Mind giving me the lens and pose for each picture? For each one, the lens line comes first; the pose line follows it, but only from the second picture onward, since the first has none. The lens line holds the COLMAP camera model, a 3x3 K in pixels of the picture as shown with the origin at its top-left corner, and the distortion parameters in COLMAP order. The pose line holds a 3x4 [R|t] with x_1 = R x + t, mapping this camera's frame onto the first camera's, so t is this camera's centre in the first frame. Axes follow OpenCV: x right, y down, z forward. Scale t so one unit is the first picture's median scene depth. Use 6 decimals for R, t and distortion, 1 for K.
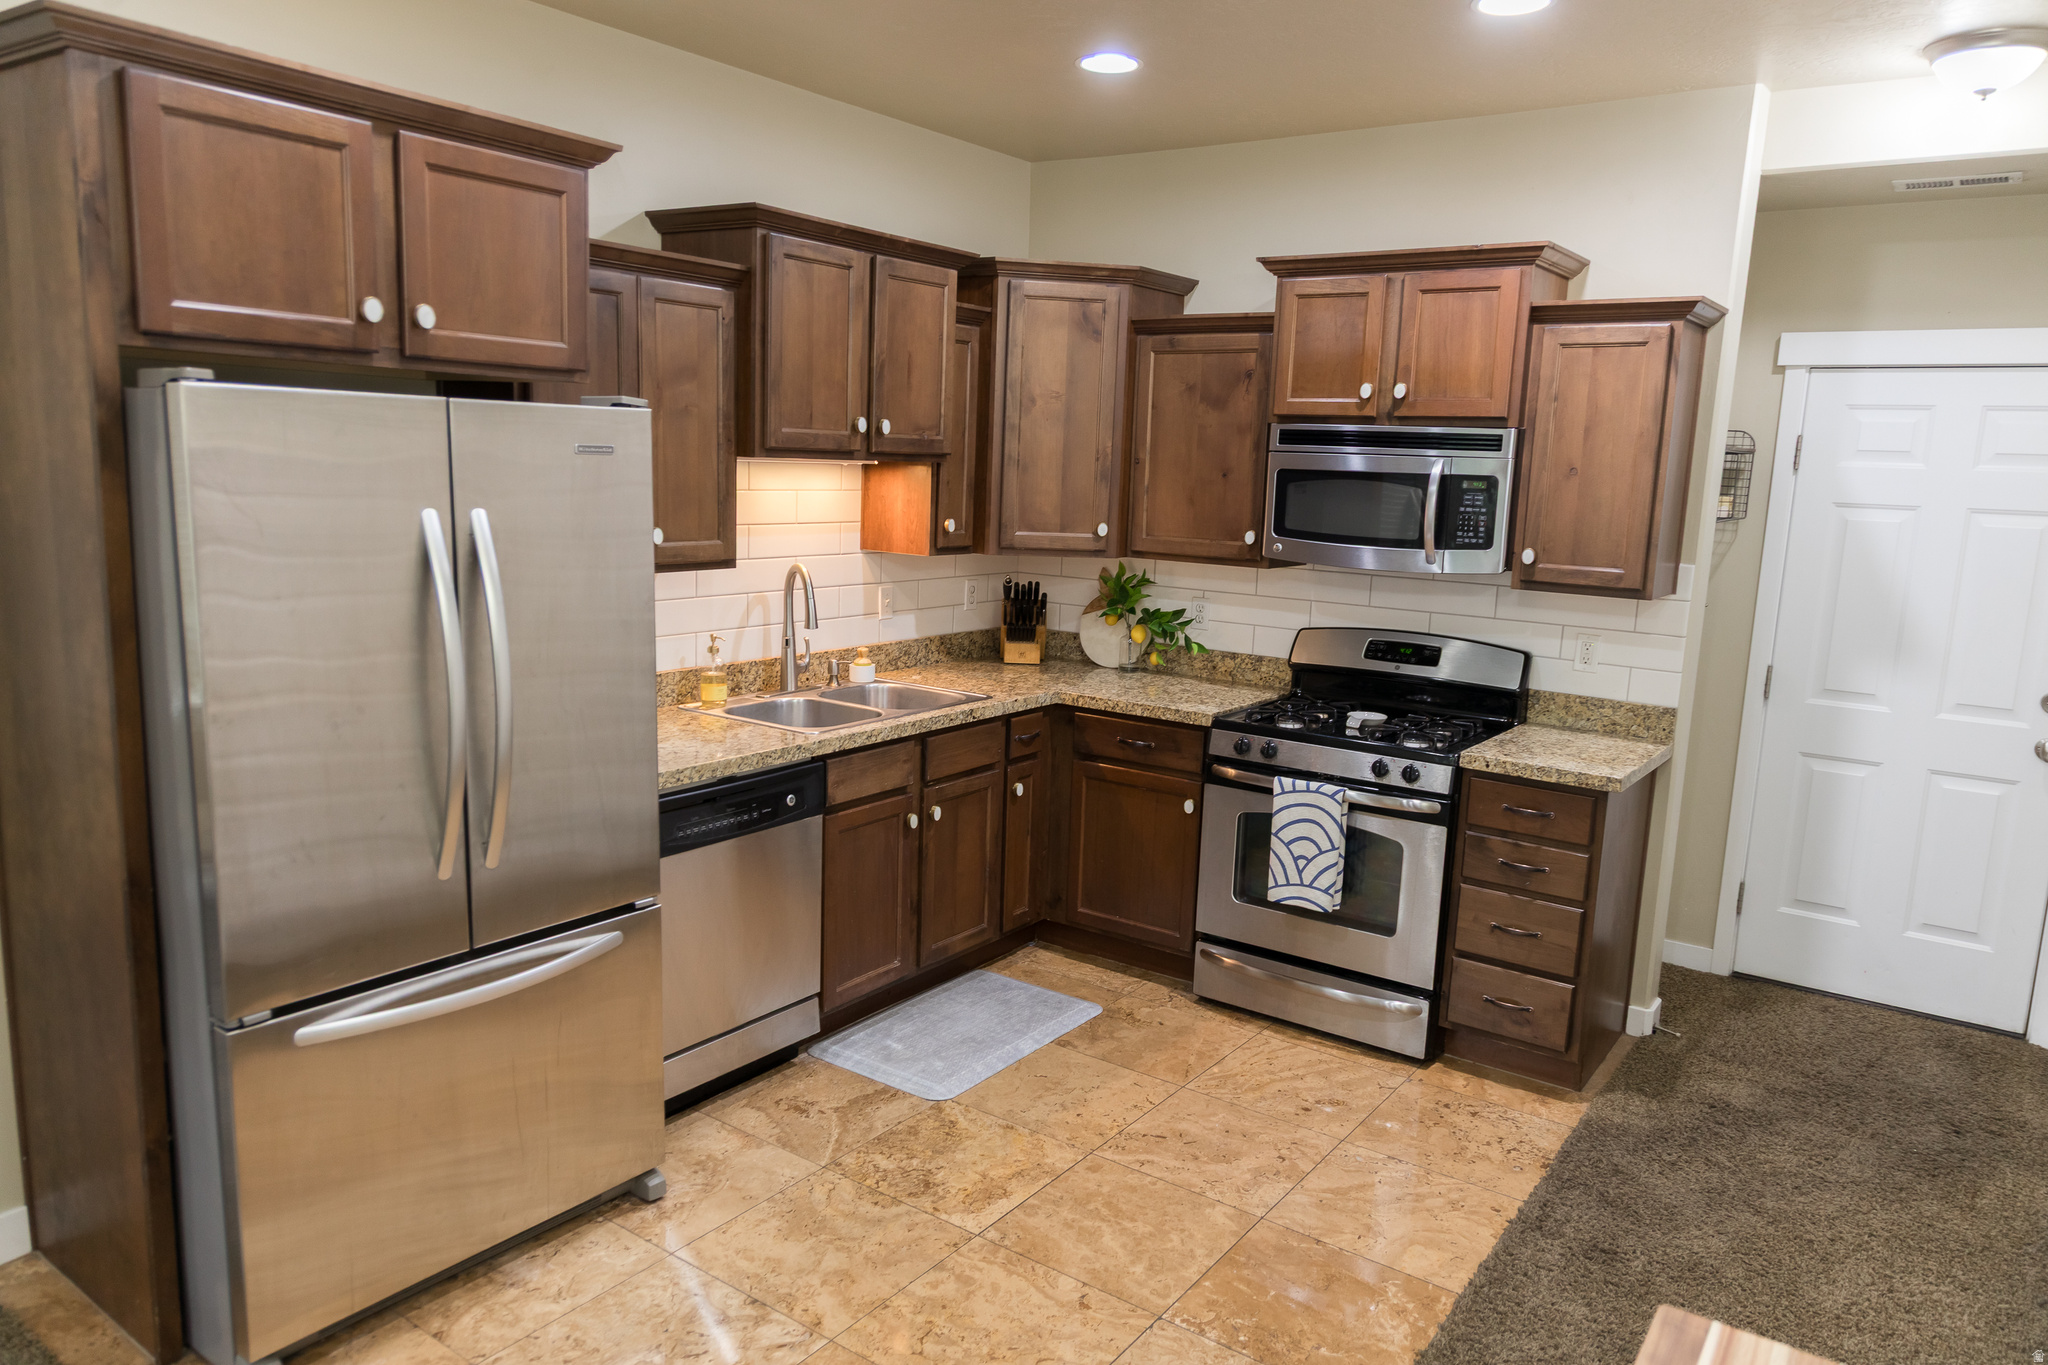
lens RADIAL K [[1373.6, 0, 1024.8], [0, 1373.6, 688.7], [0, 0, 1]] dist [0.005669, -0.003963]
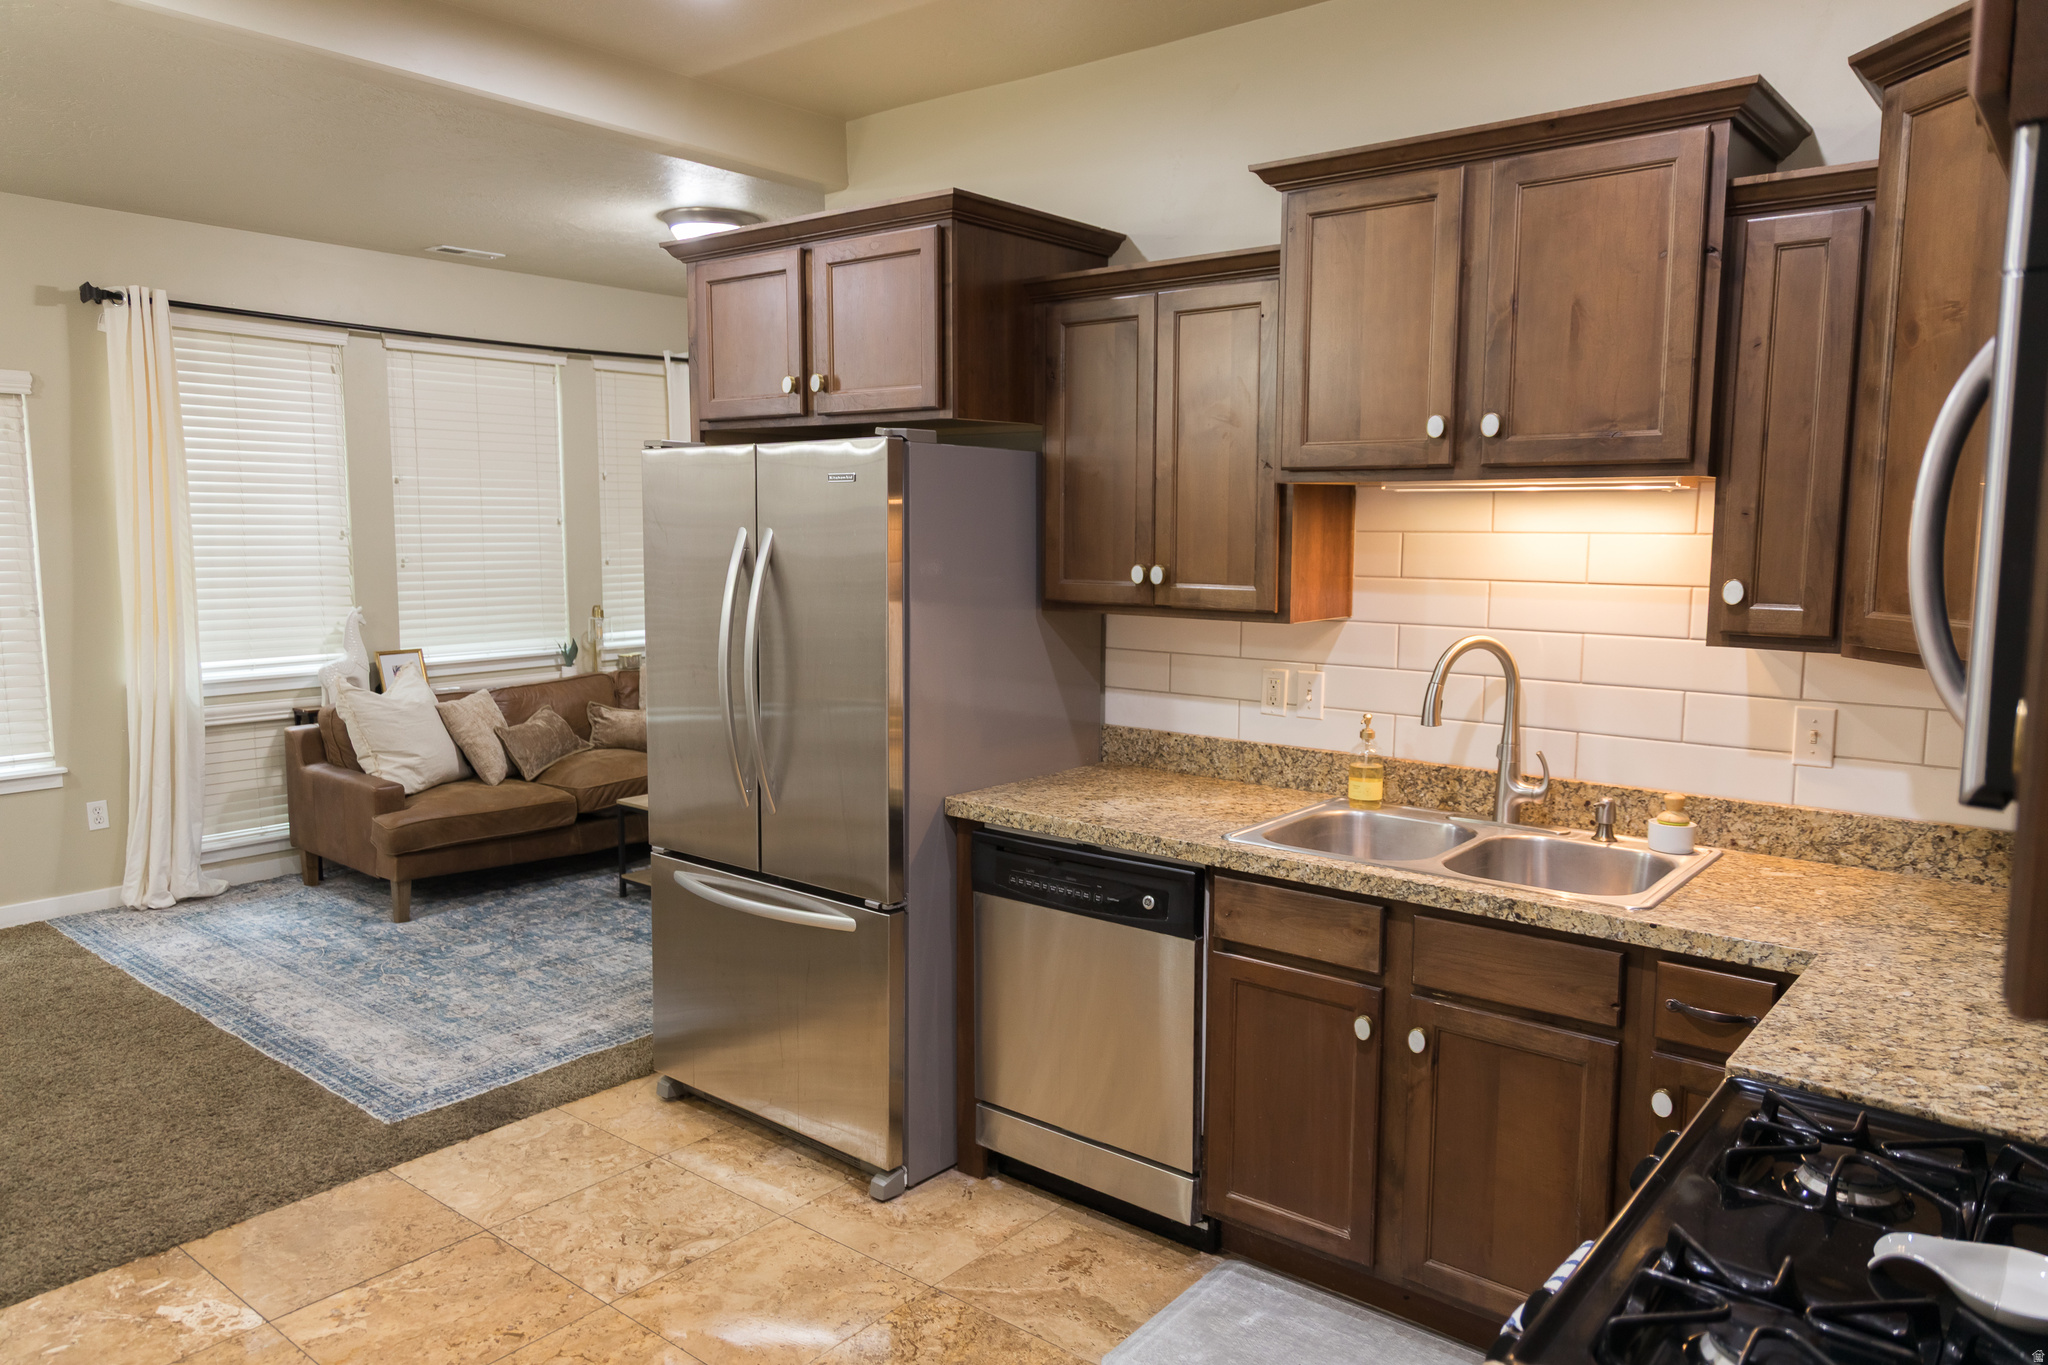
lens RADIAL K [[1373.6, 0, 1018.7], [0, 1373.6, 683.5], [0, 0, 1]] dist [0.005669, -0.003963]
pose [[-0.060681, 0.081832, -0.994797, 0.578187], [-0.174325, 0.980448, 0.091285, -0.096947], [0.982817, 0.178958, -0.045229, 0.867781]]
